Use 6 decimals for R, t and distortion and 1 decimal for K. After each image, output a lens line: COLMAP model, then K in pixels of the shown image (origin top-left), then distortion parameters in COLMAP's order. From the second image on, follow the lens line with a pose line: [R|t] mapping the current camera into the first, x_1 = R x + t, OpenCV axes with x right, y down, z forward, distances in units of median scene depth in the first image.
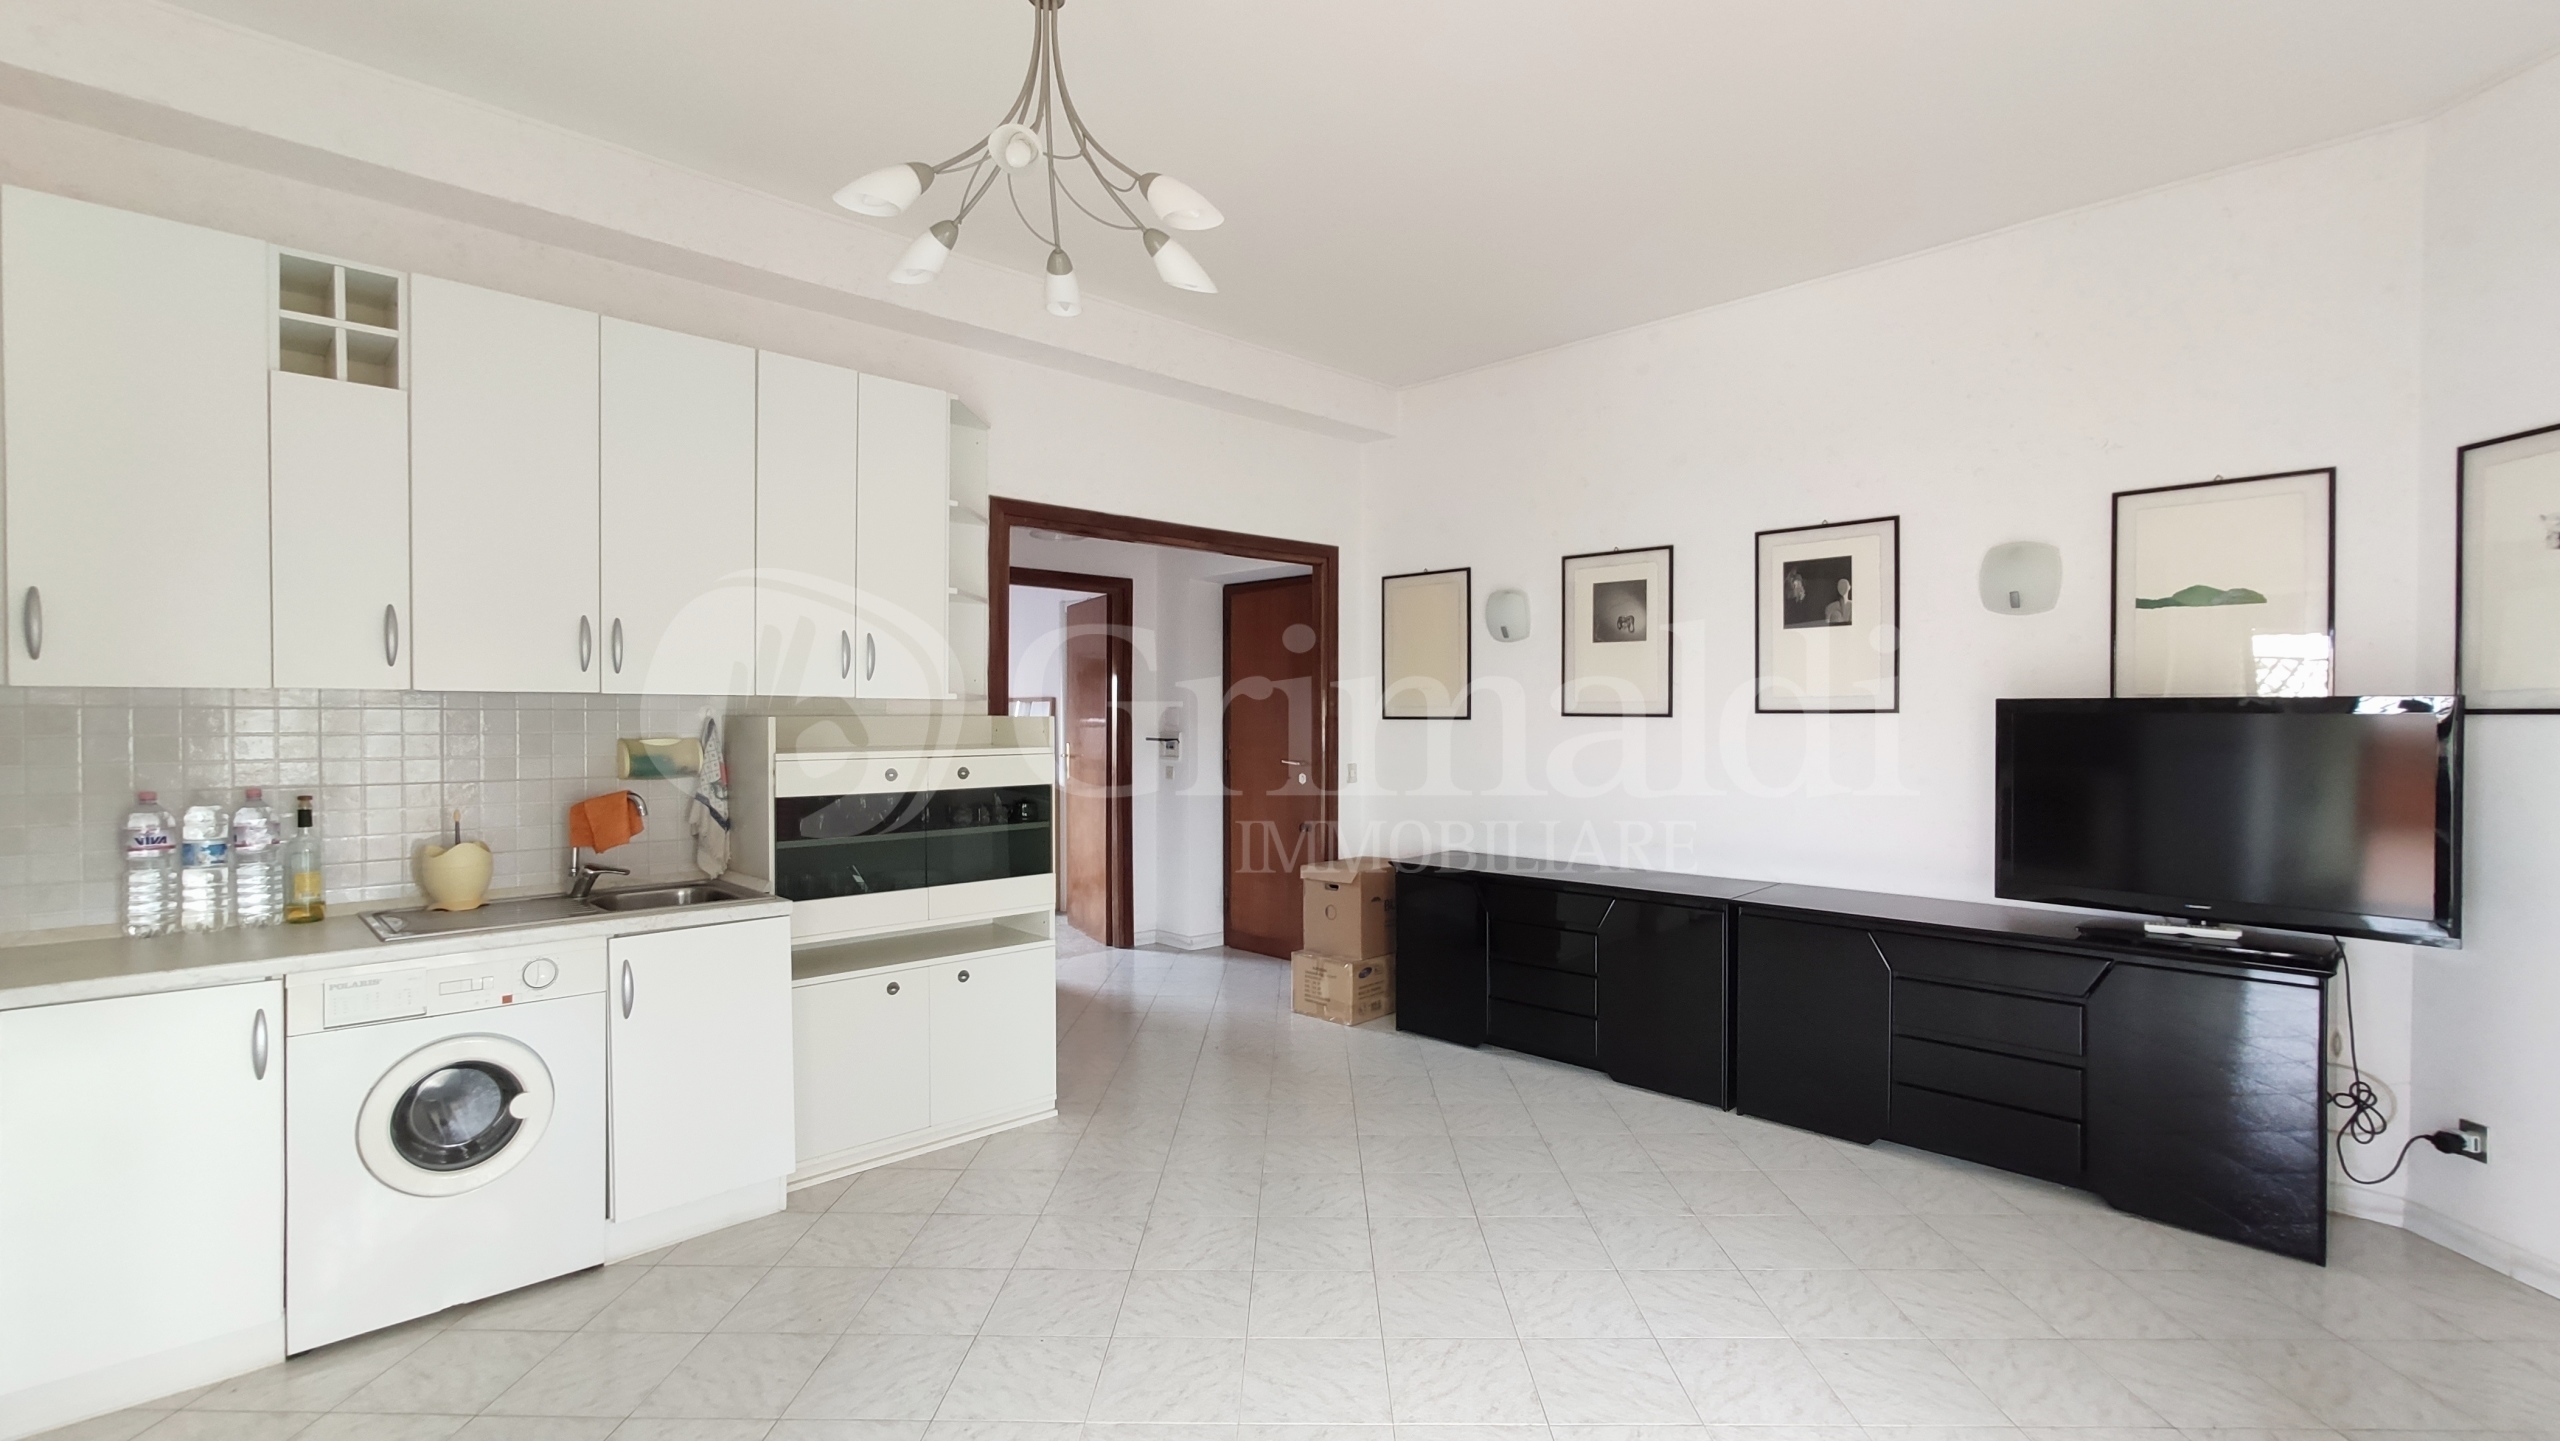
lens RADIAL K [[1117.6, 0, 1286.3], [0, 1117.6, 723.8], [0, 0, 1]] dist [-0.052994, 0.031095]
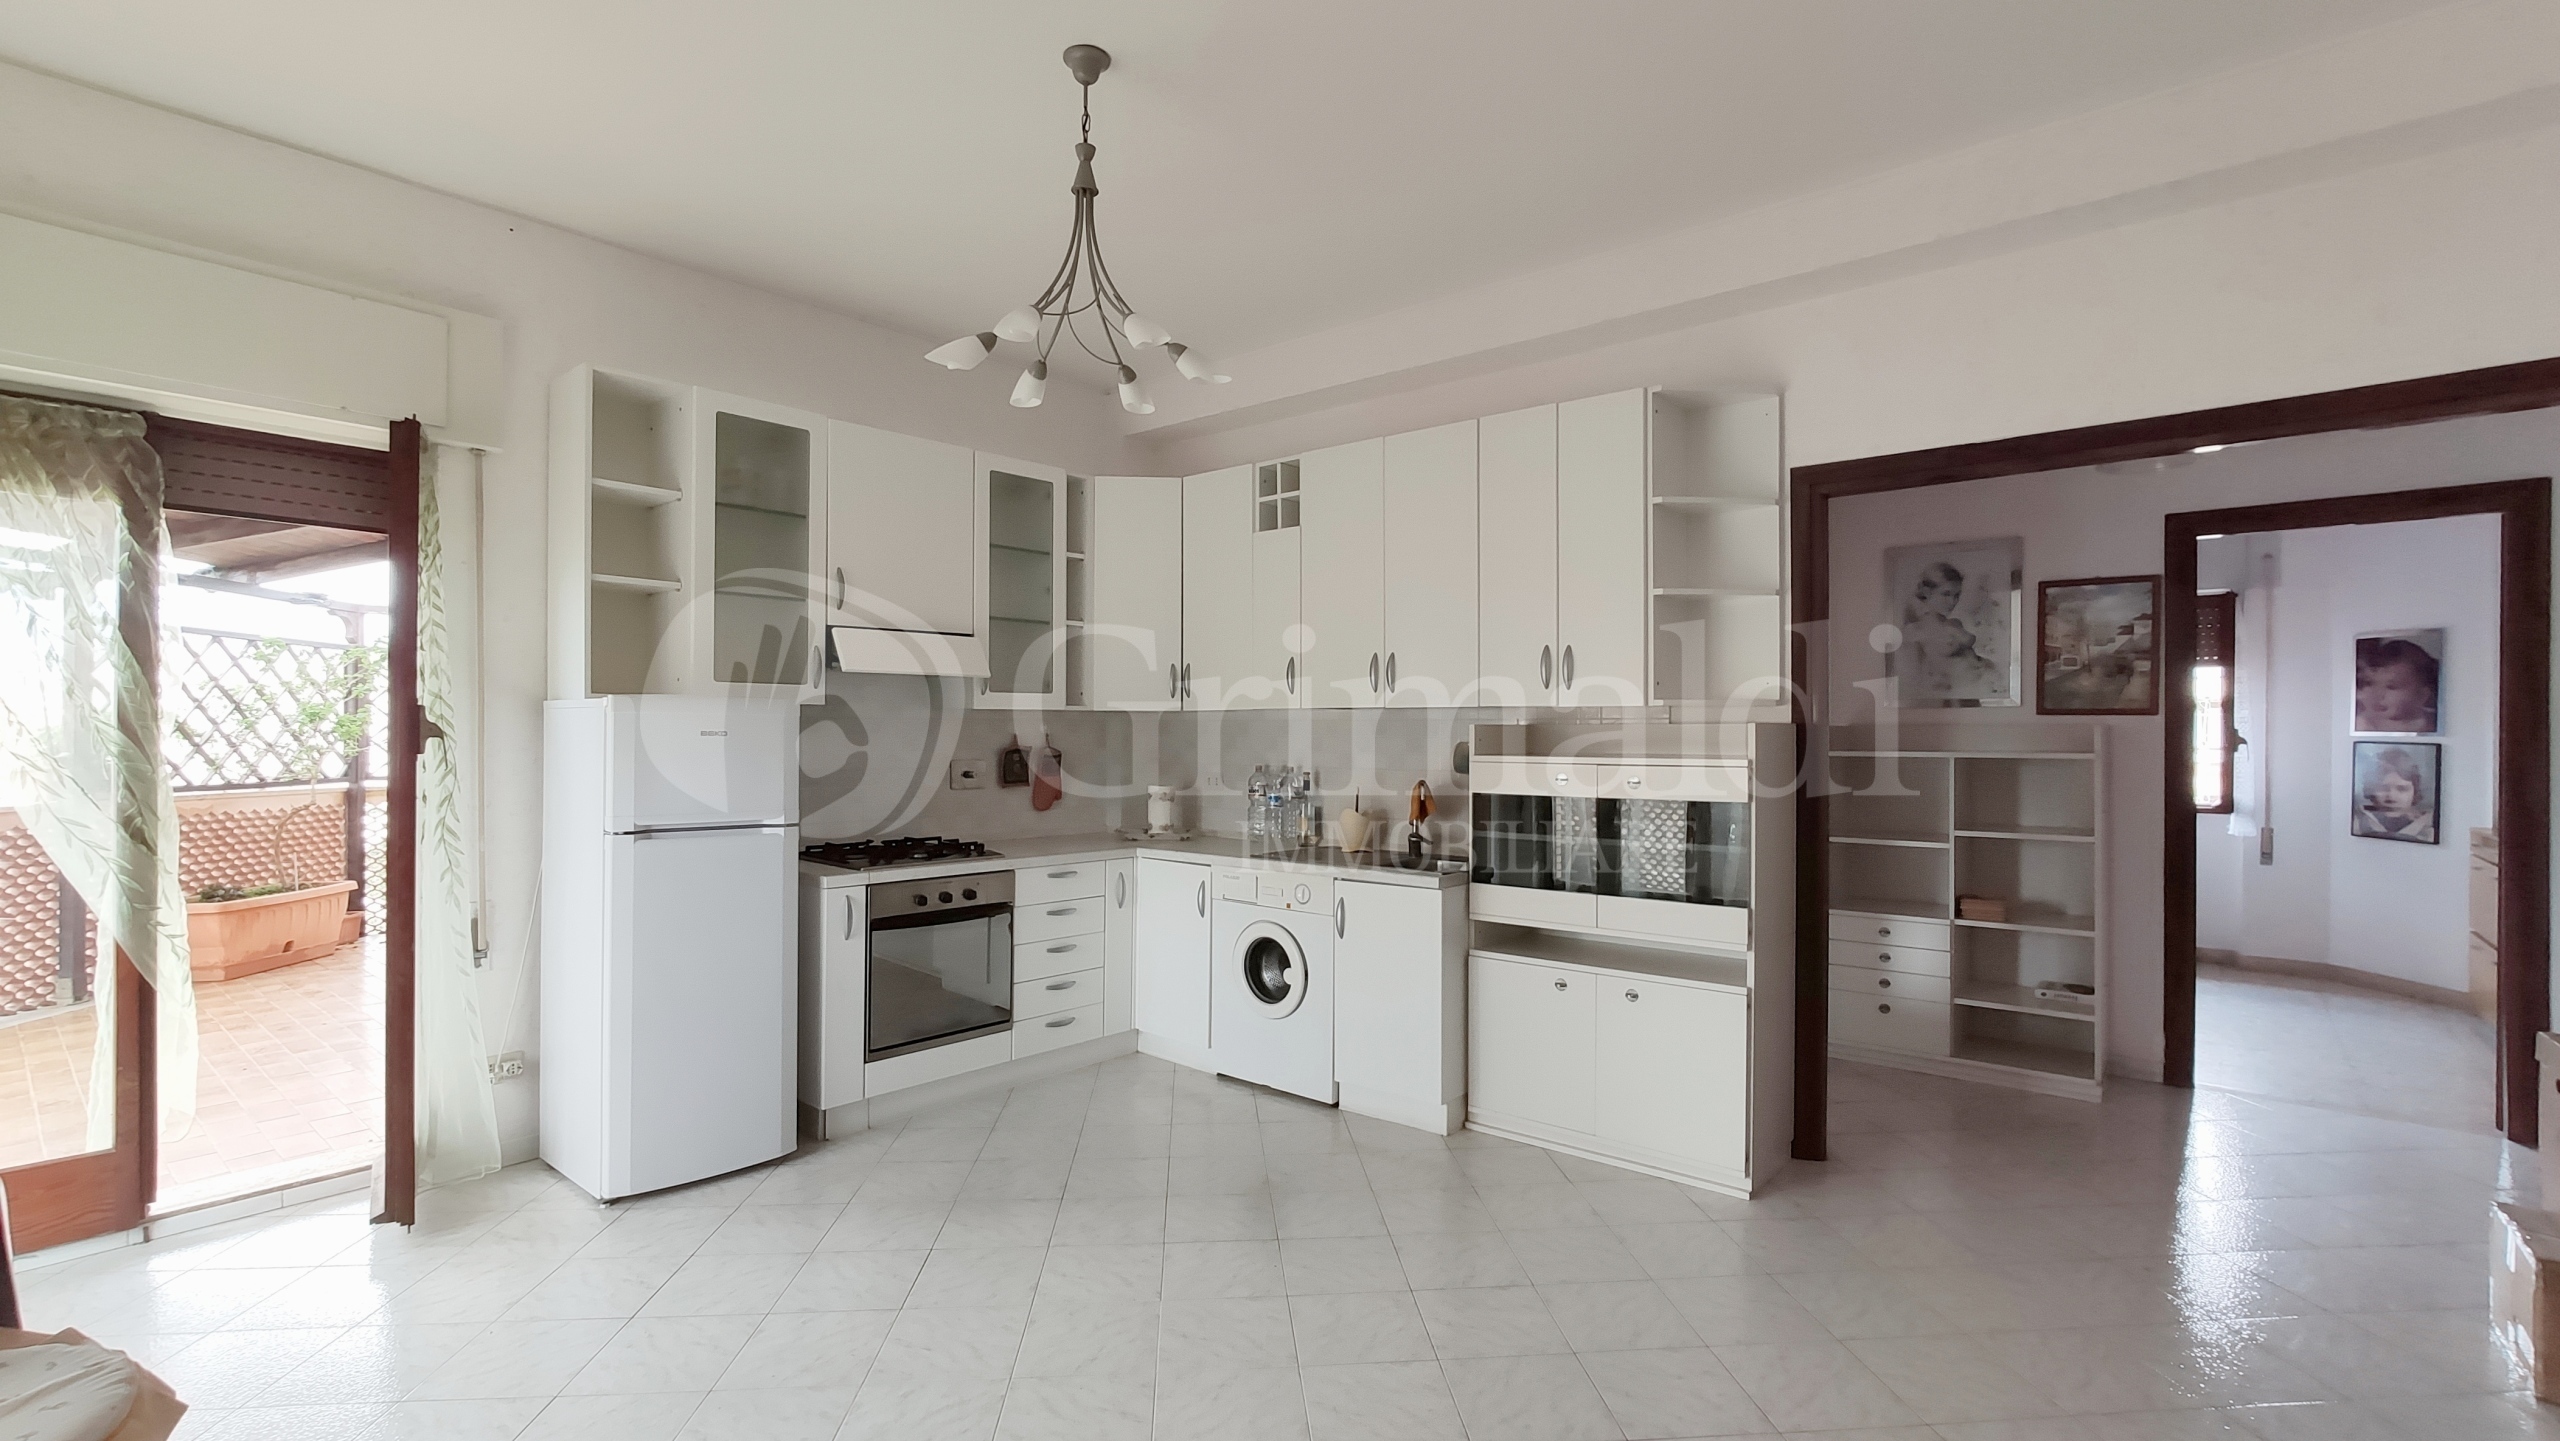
lens RADIAL K [[1117.6, 0, 1286.3], [0, 1117.6, 723.8], [0, 0, 1]] dist [-0.052994, 0.031095]
pose [[0.089232, -0.004224, -0.996002, 0.839385], [-0.007551, 0.999959, -0.004918, -0.000145], [0.995982, 0.007960, 0.089197, 0.817935]]
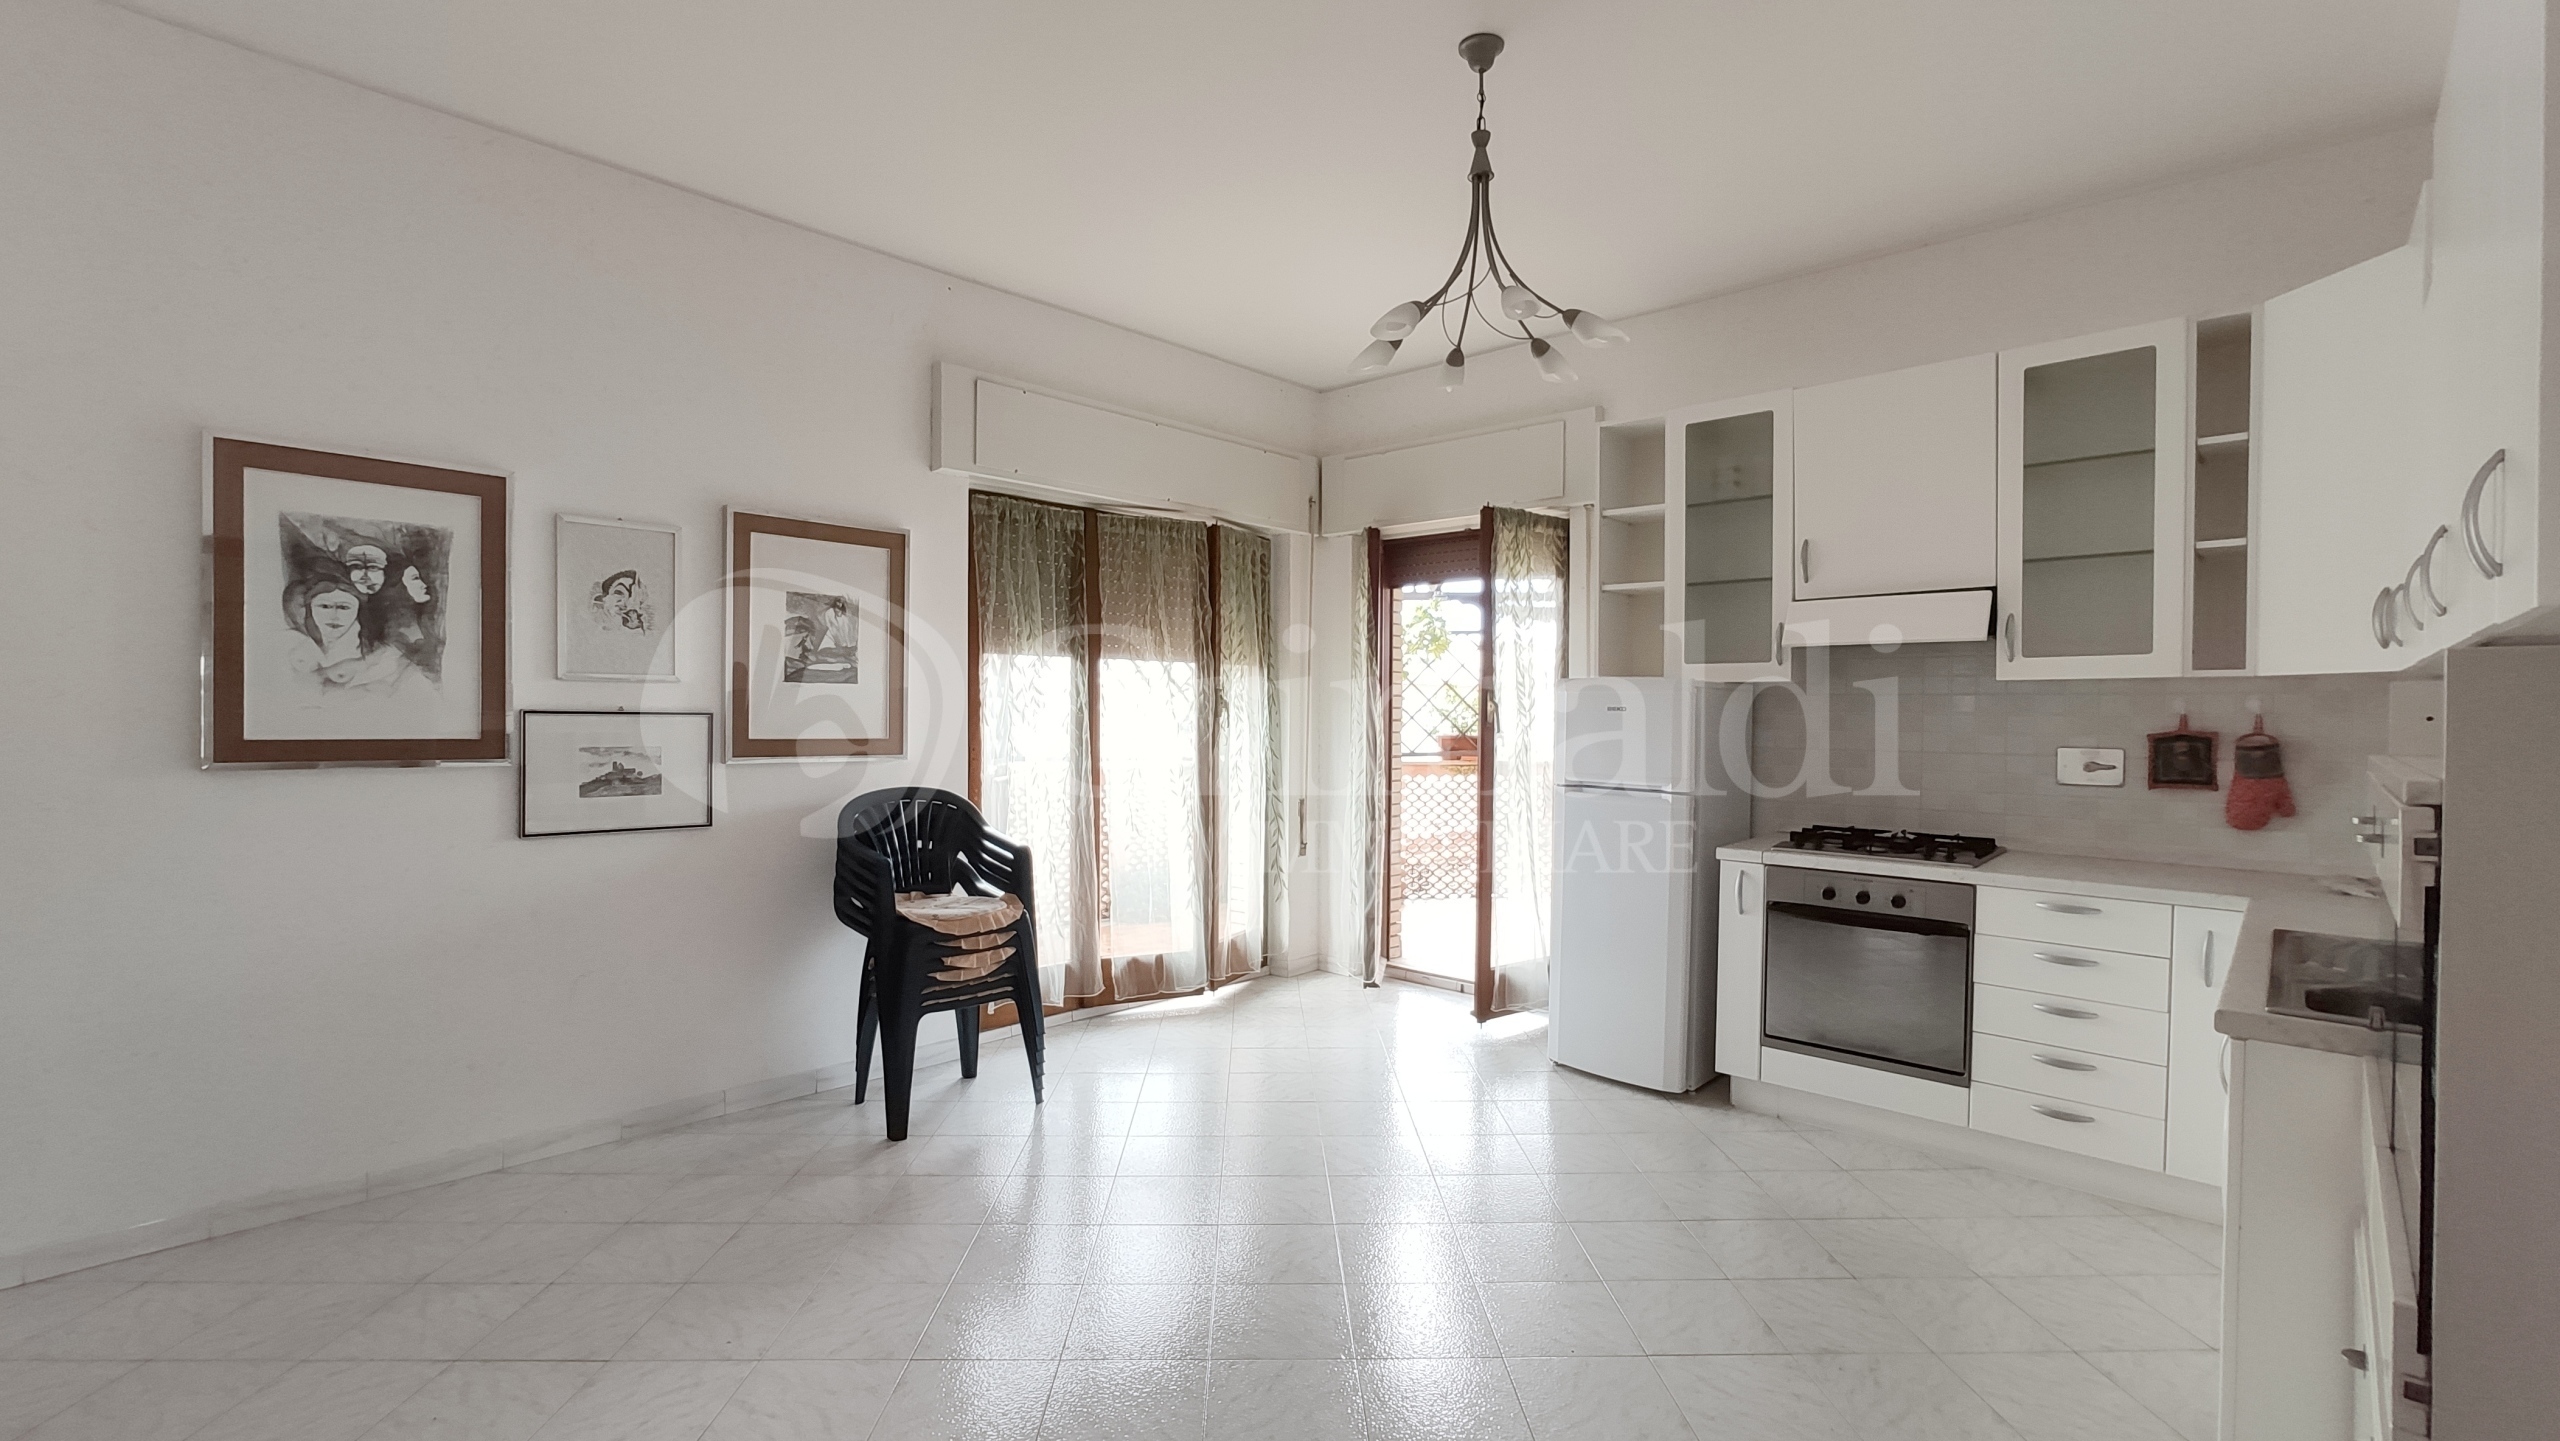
lens RADIAL K [[1117.6, 0, 1286.3], [0, 1117.6, 723.8], [0, 0, 1]] dist [-0.052994, 0.031095]
pose [[-0.999516, -0.003592, -0.030912, 0.049766], [-0.004119, 0.999847, 0.017028, 0.005869], [0.030846, 0.017147, -0.999377, 1.739968]]
